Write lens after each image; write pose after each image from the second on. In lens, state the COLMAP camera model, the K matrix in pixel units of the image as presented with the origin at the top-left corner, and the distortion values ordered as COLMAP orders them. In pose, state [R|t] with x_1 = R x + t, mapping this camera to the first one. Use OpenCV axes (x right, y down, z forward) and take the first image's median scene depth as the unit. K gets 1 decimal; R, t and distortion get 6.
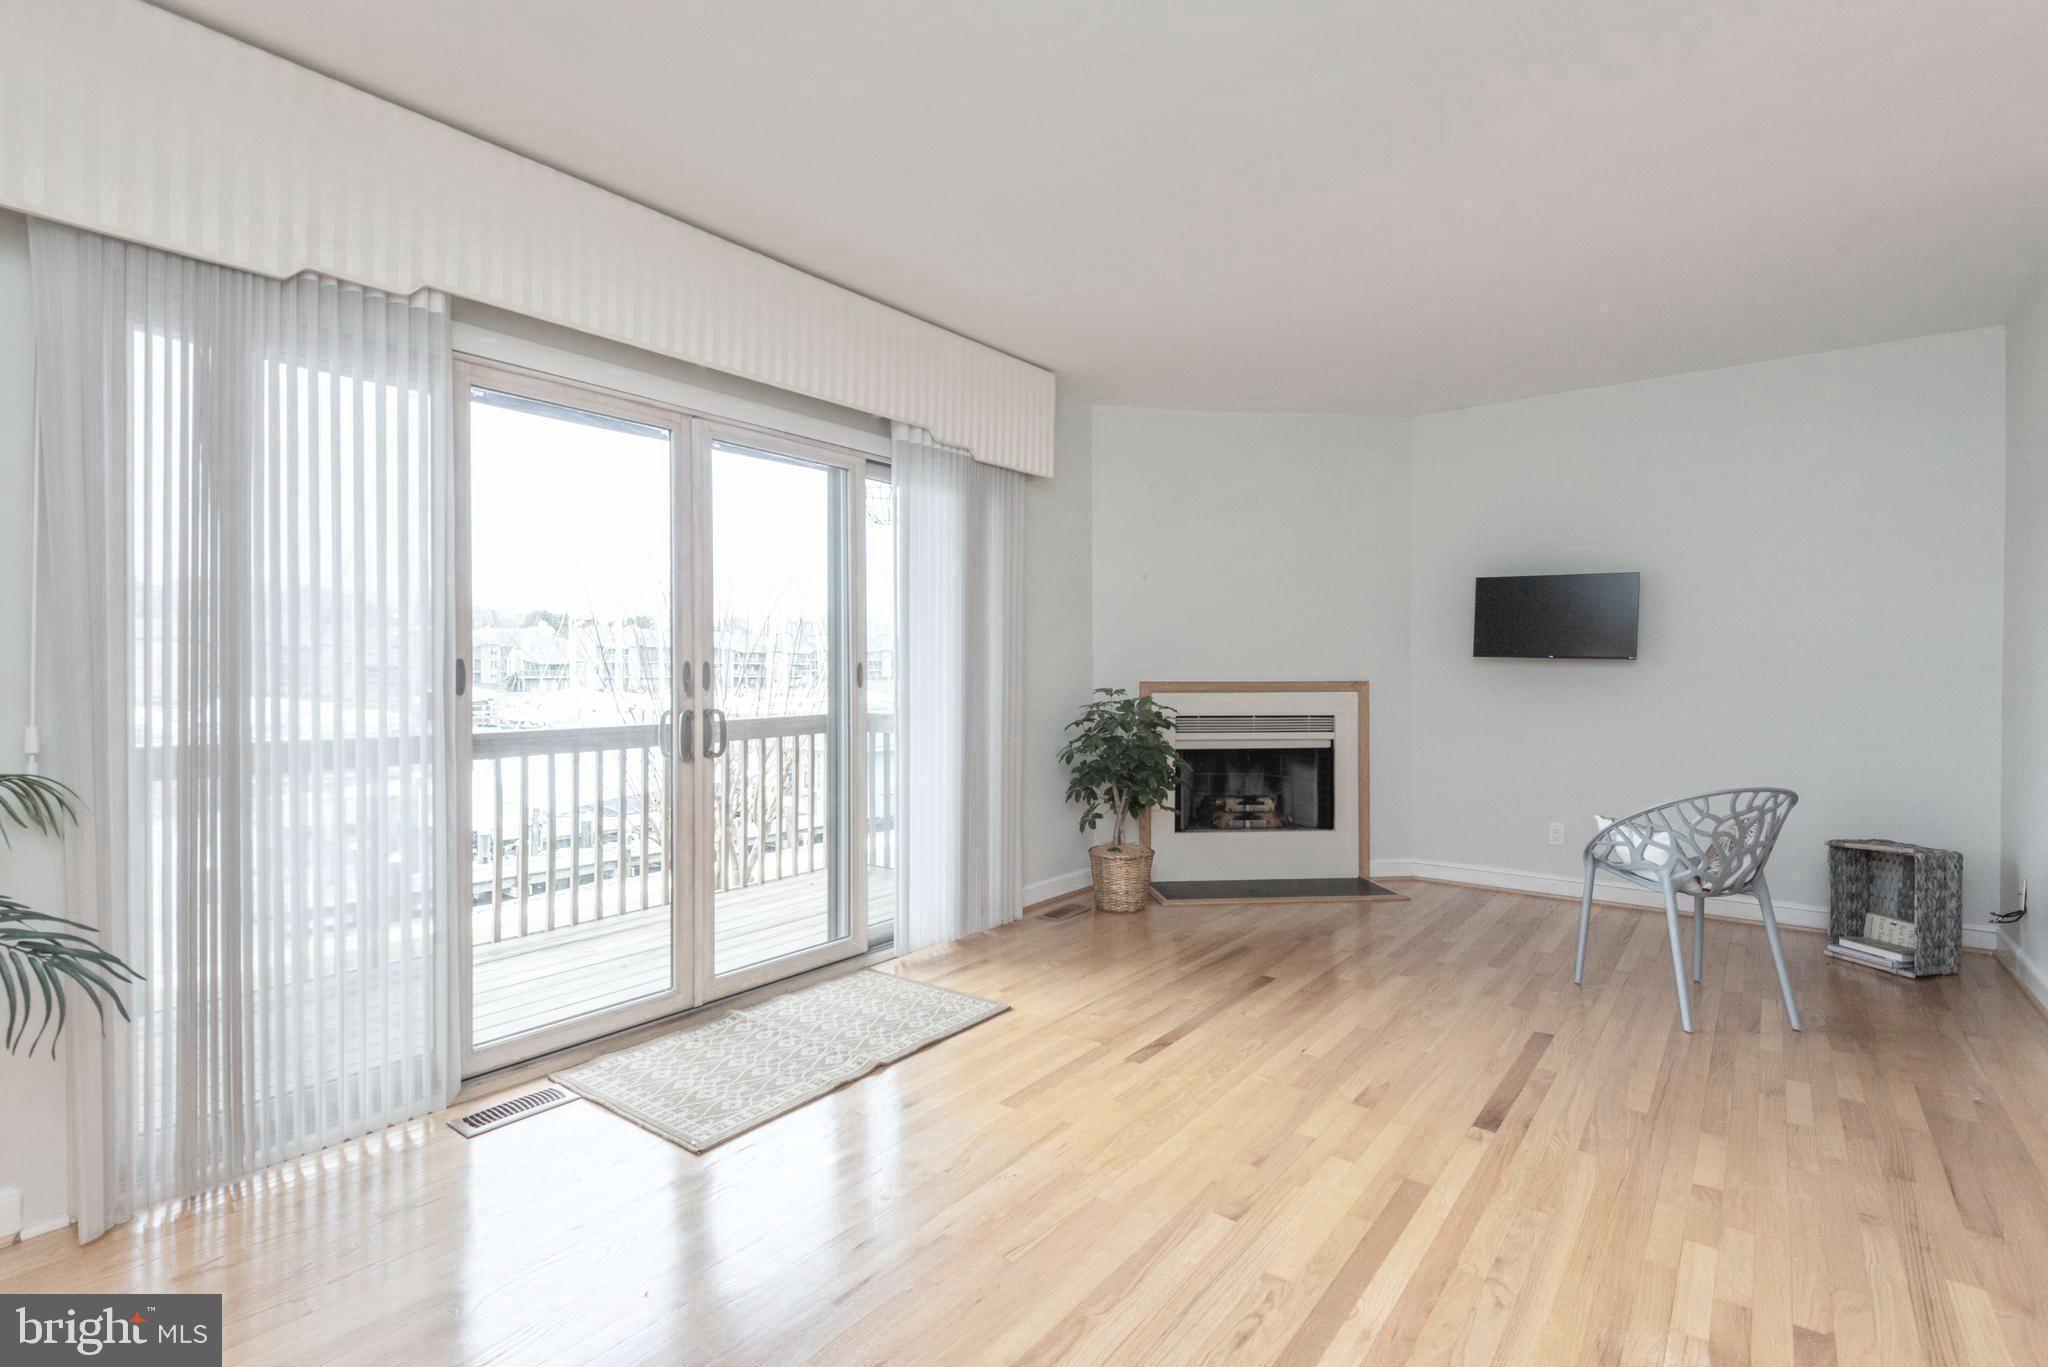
lens RADIAL K [[951.6, 0, 1031.0], [0, 951.6, 679.7], [0, 0, 1]] dist [0.017275, -0.007523]
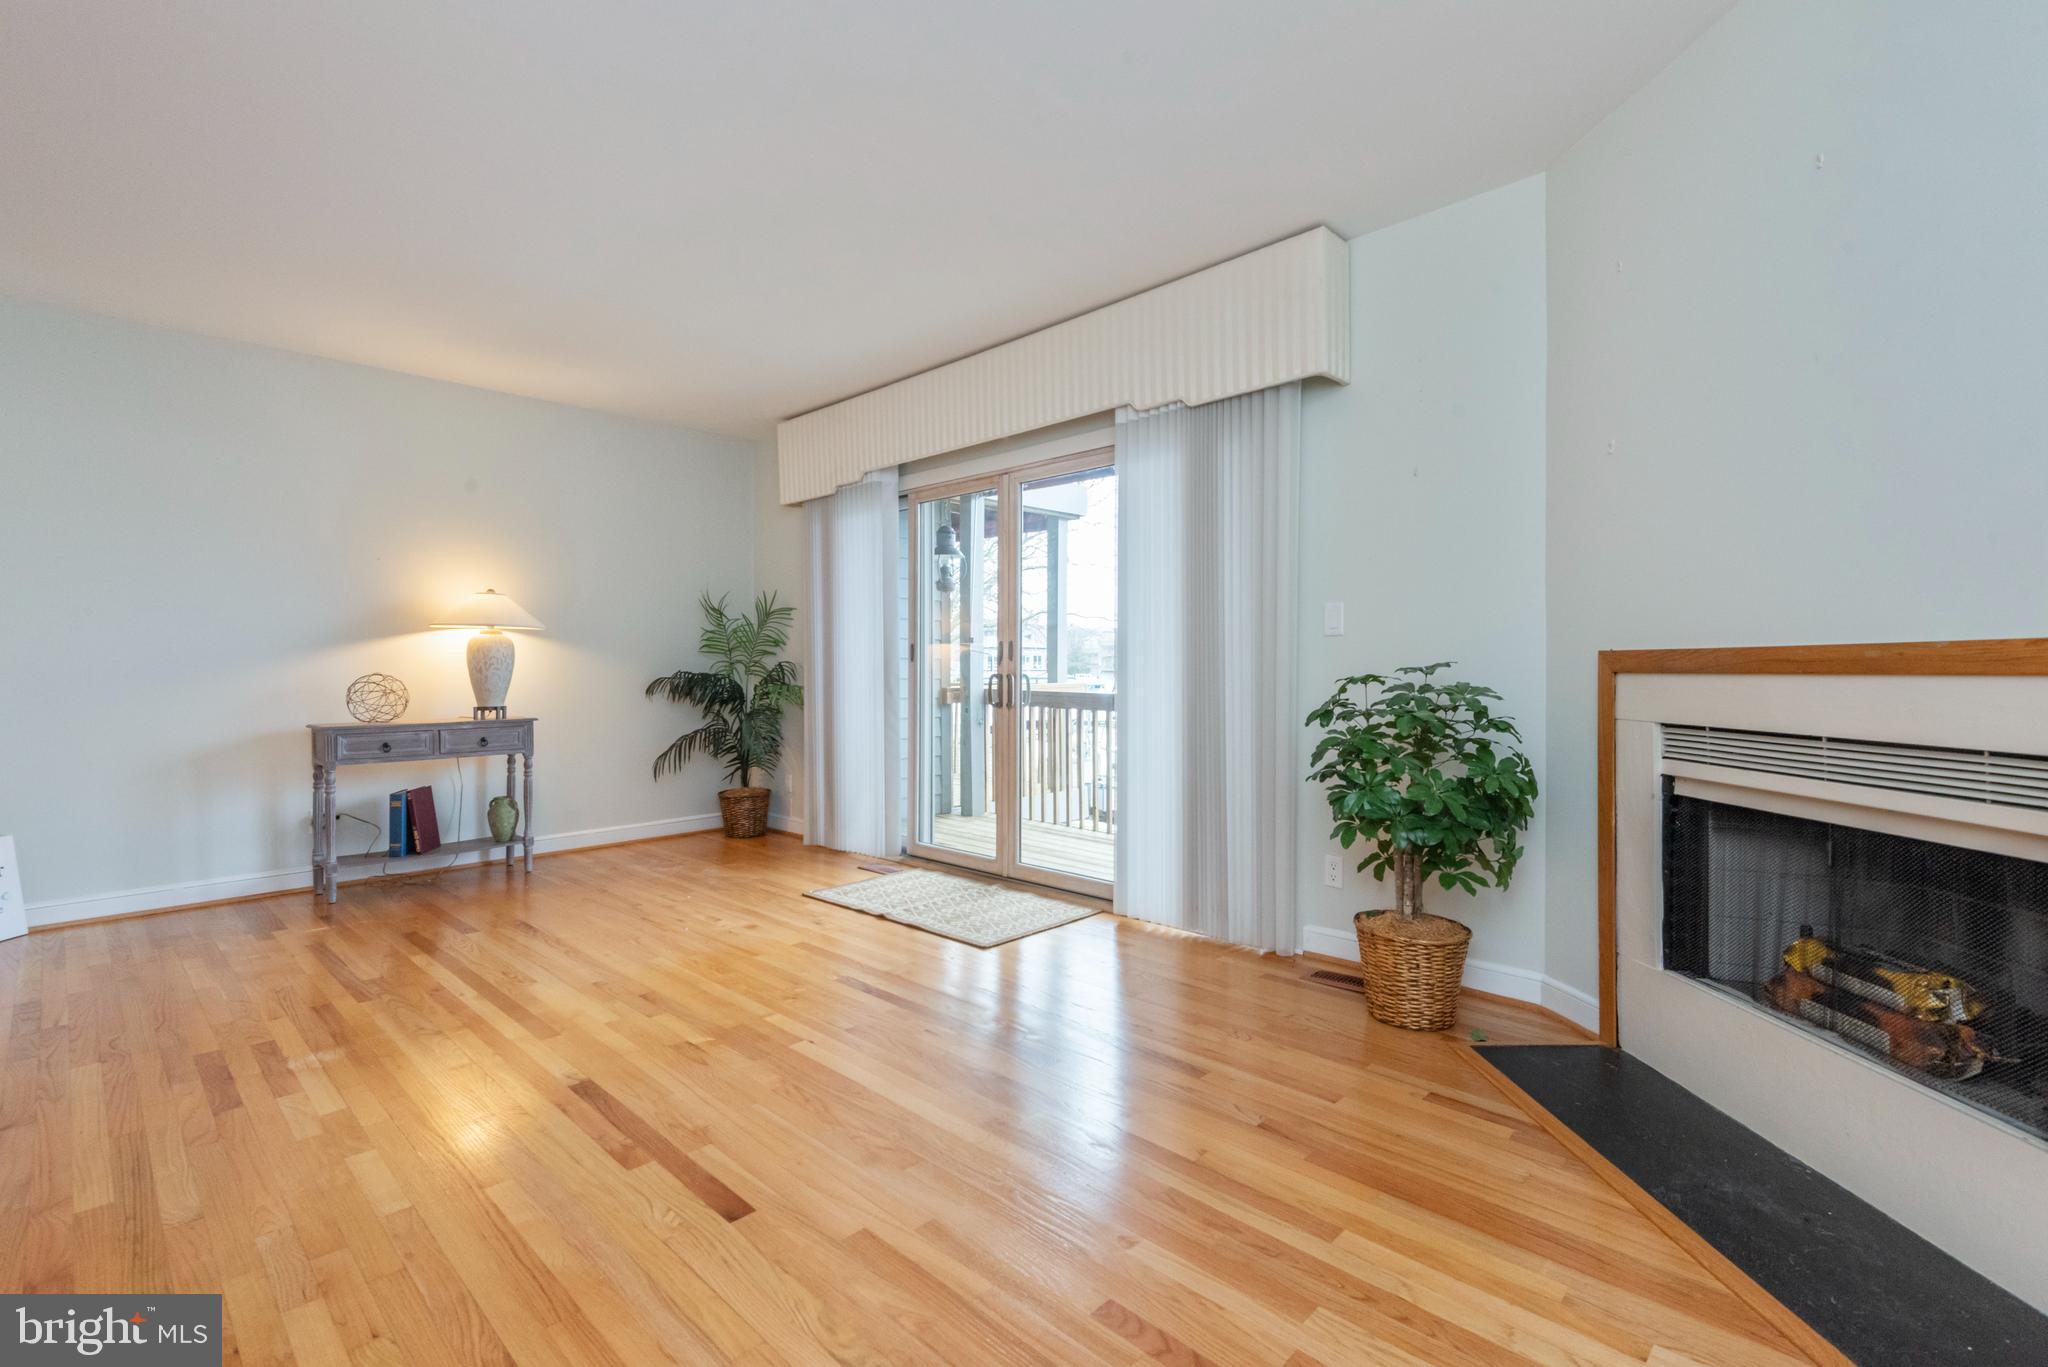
lens RADIAL K [[926.2, 0, 1033.6], [0, 926.2, 693.9], [0, 0, 1]] dist [0.015351, -0.002321]
pose [[-0.117303, 0.022689, -0.992837, 0.882900], [-0.009558, 0.999667, 0.023974, 0.021714], [0.993050, 0.012302, -0.117047, 1.014611]]
